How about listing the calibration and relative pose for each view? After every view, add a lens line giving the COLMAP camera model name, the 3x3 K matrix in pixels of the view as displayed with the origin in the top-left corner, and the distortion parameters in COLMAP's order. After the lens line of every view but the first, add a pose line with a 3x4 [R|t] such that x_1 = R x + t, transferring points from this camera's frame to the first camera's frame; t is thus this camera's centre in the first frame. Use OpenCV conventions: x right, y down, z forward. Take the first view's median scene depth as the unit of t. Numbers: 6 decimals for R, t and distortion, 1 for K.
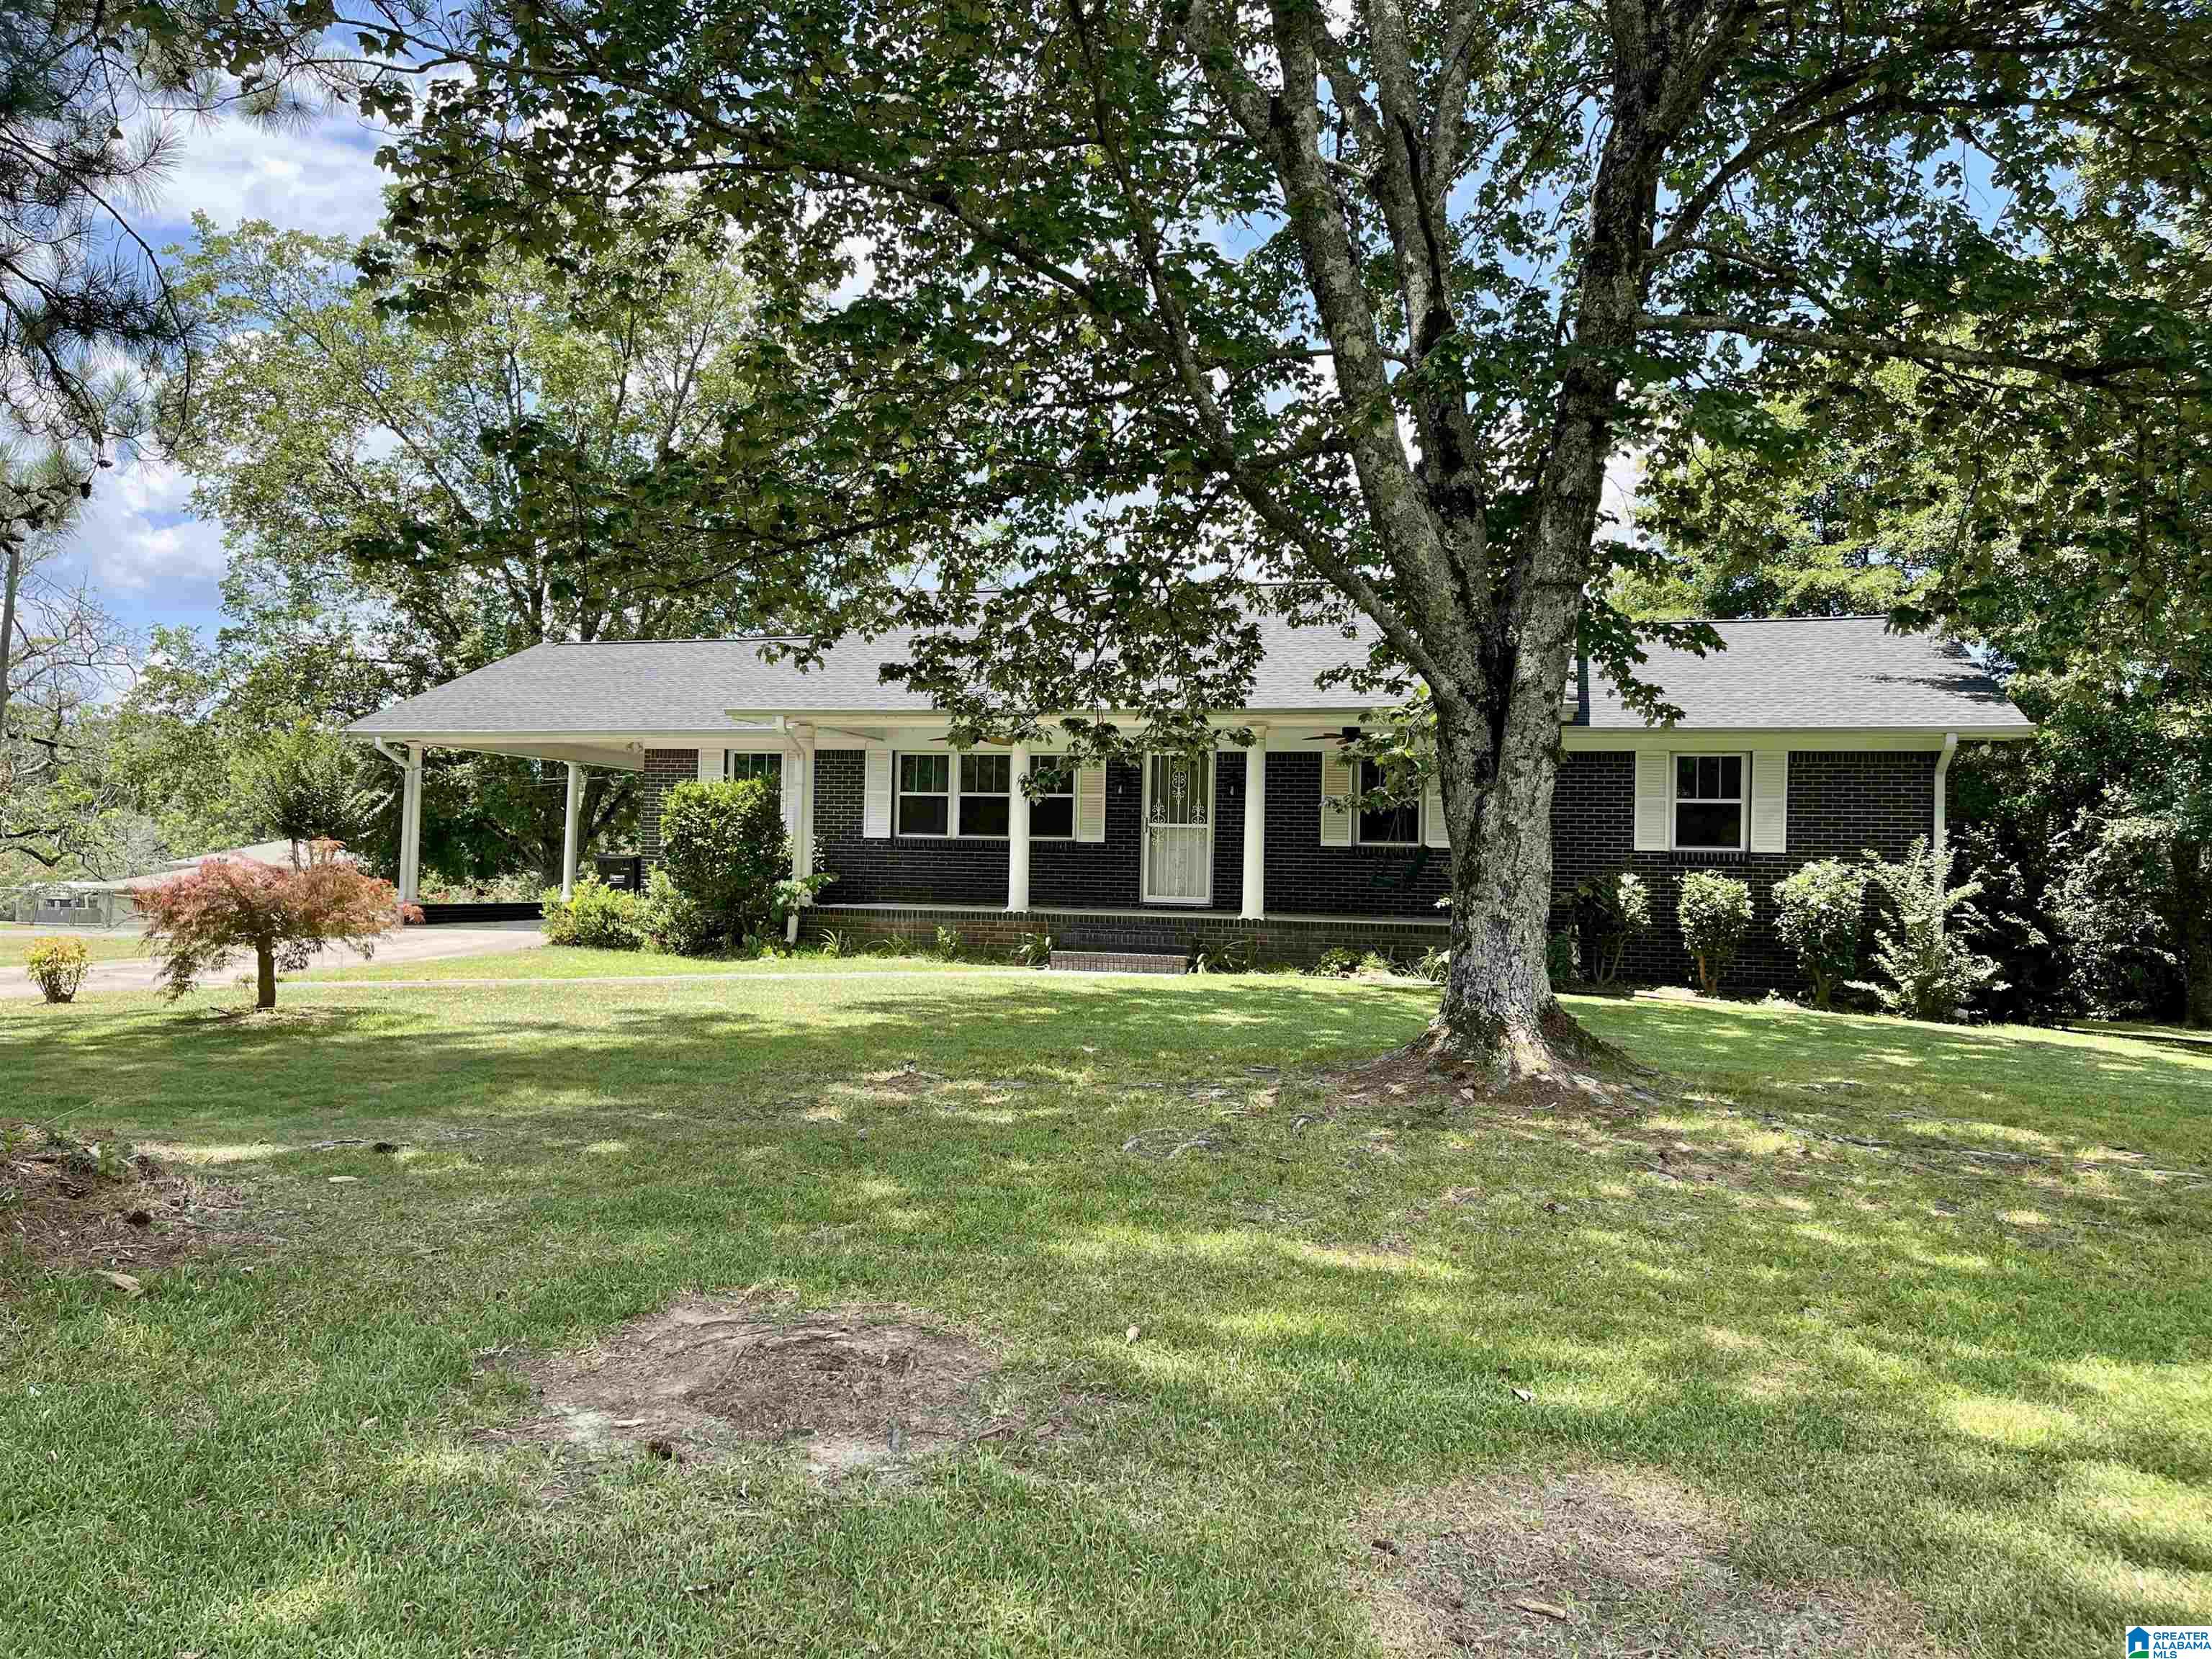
lens RADIAL K [[1303.7, 0, 1113.9], [0, 1303.7, 840.0], [0, 0, 1]] dist [0.003828, 0.000699]
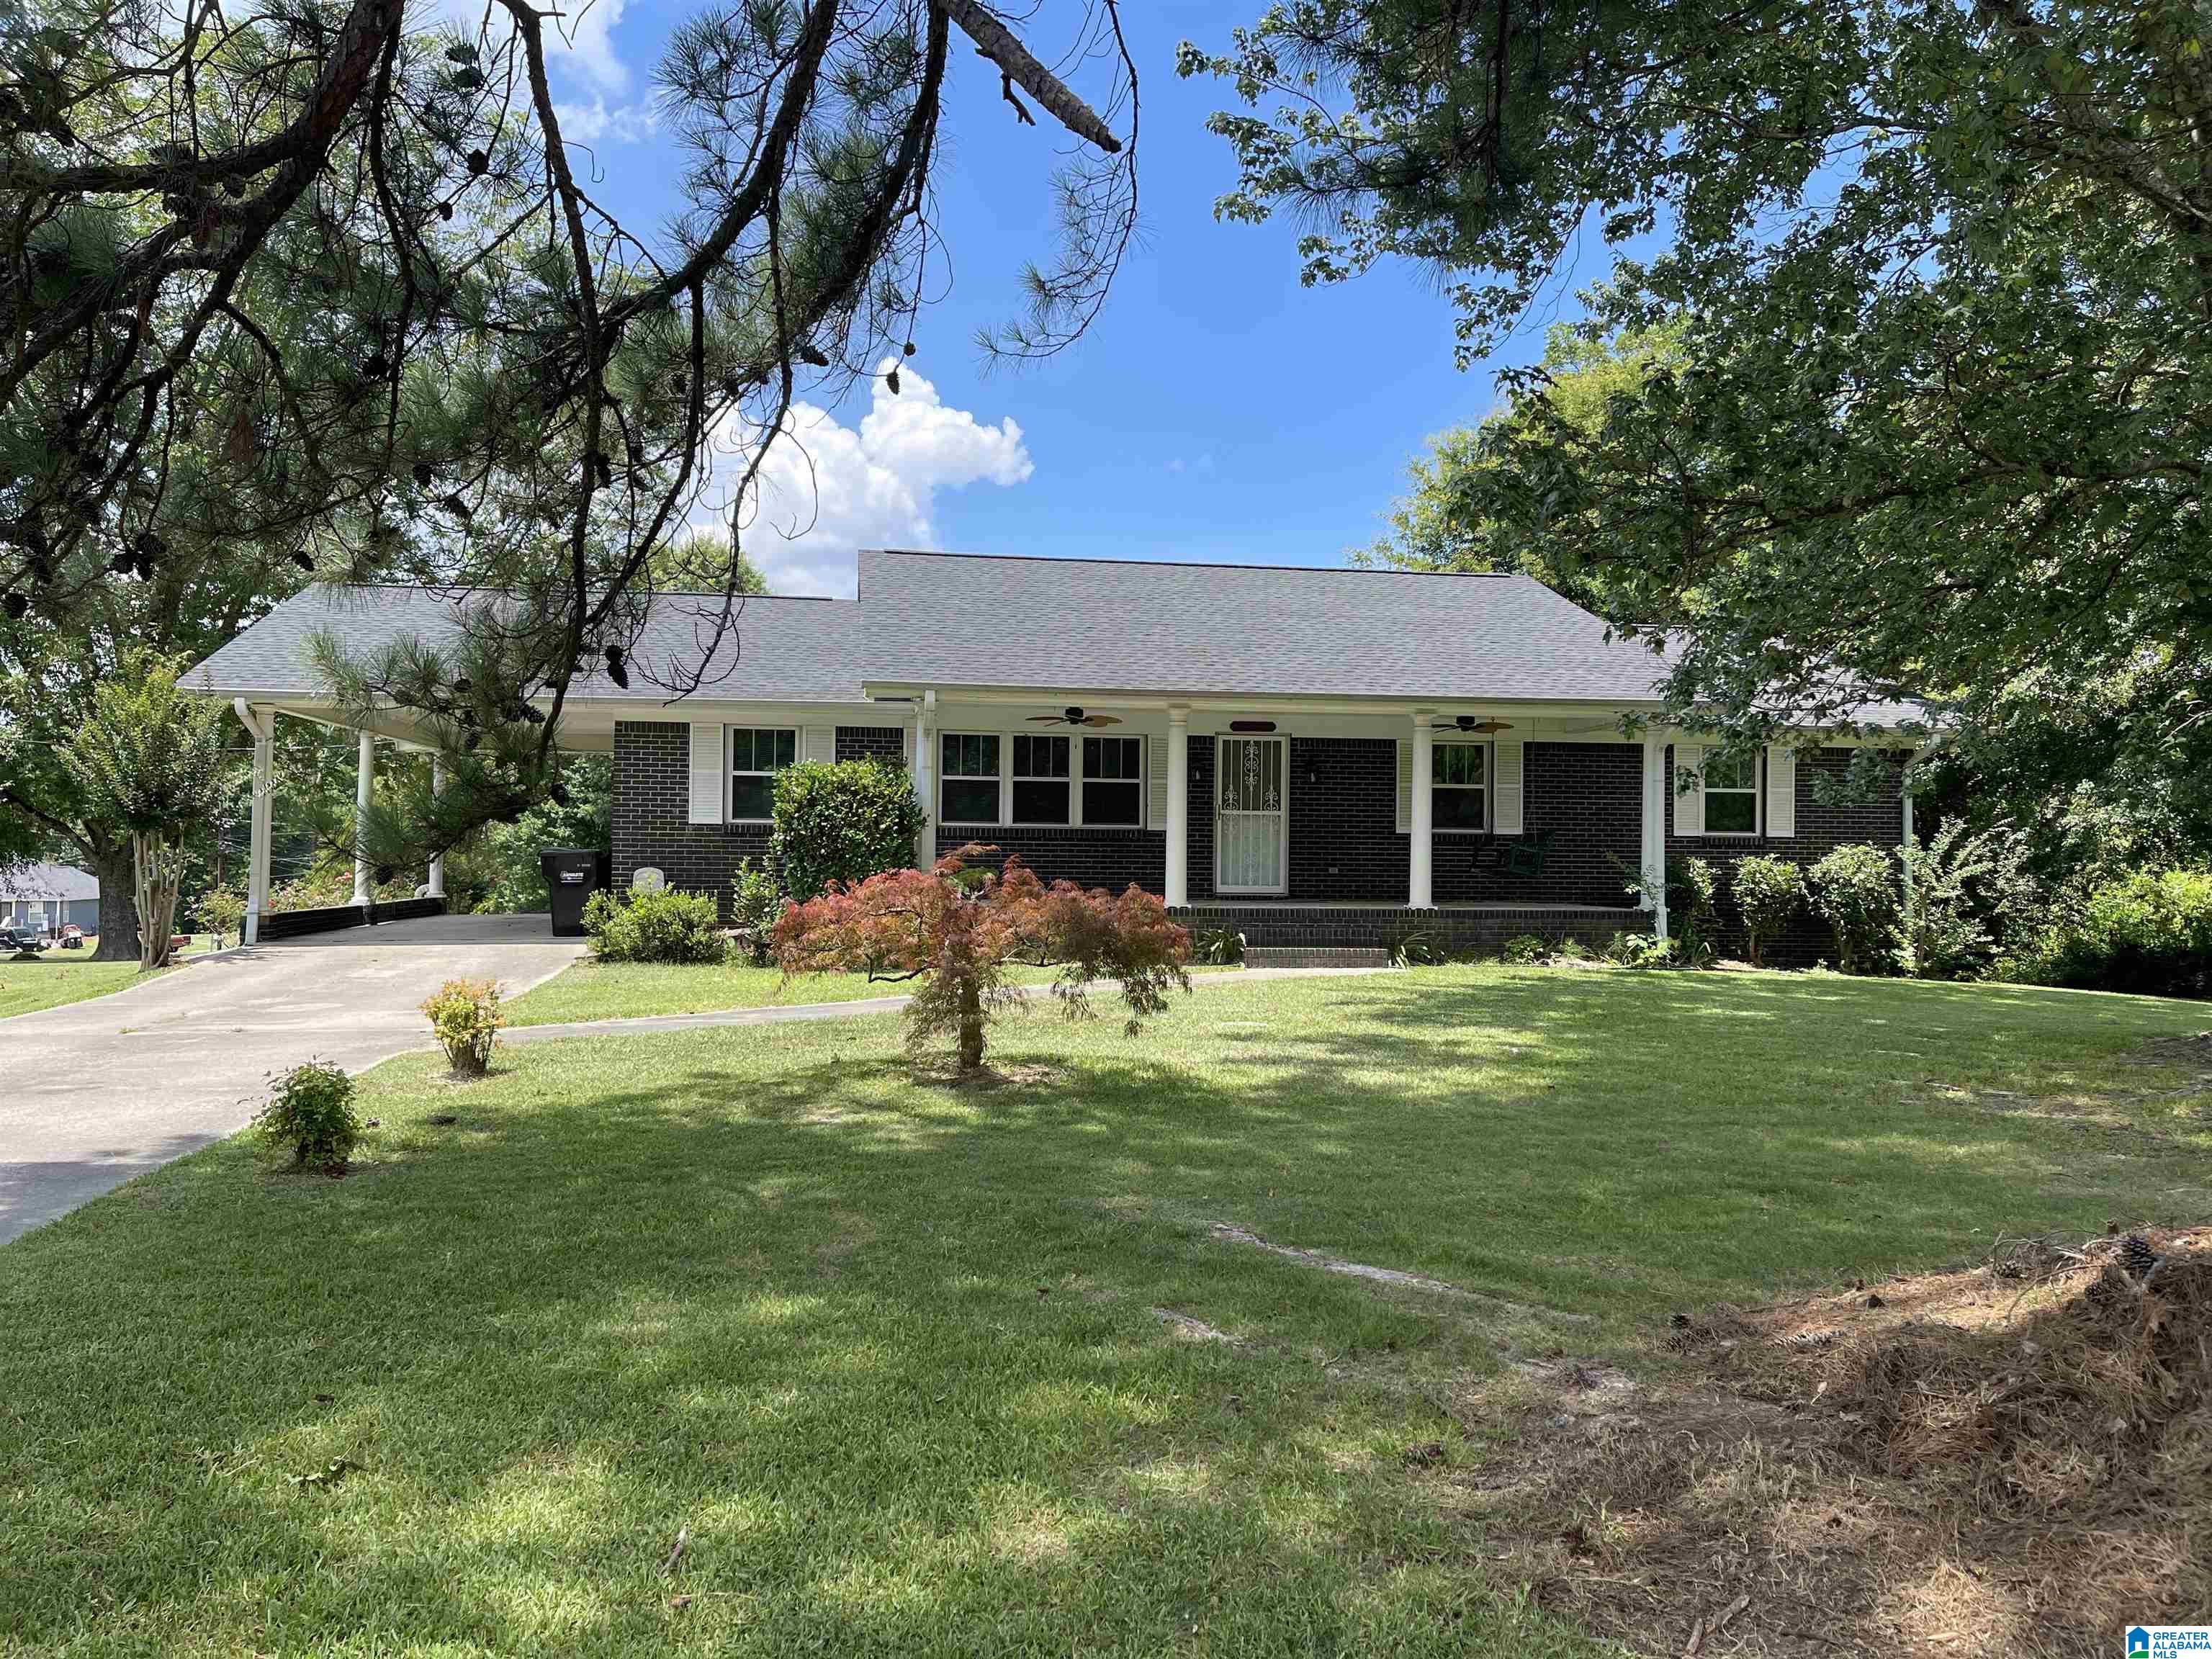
lens RADIAL K [[1303.7, 0, 1105.1], [0, 1303.7, 832.8], [0, 0, 1]] dist [0.003828, 0.000699]
pose [[0.947398, -0.006565, 0.319991, -0.399633], [0.003384, 0.999939, 0.010498, -0.007503], [-0.320040, -0.008864, 0.947363, 0.123193]]
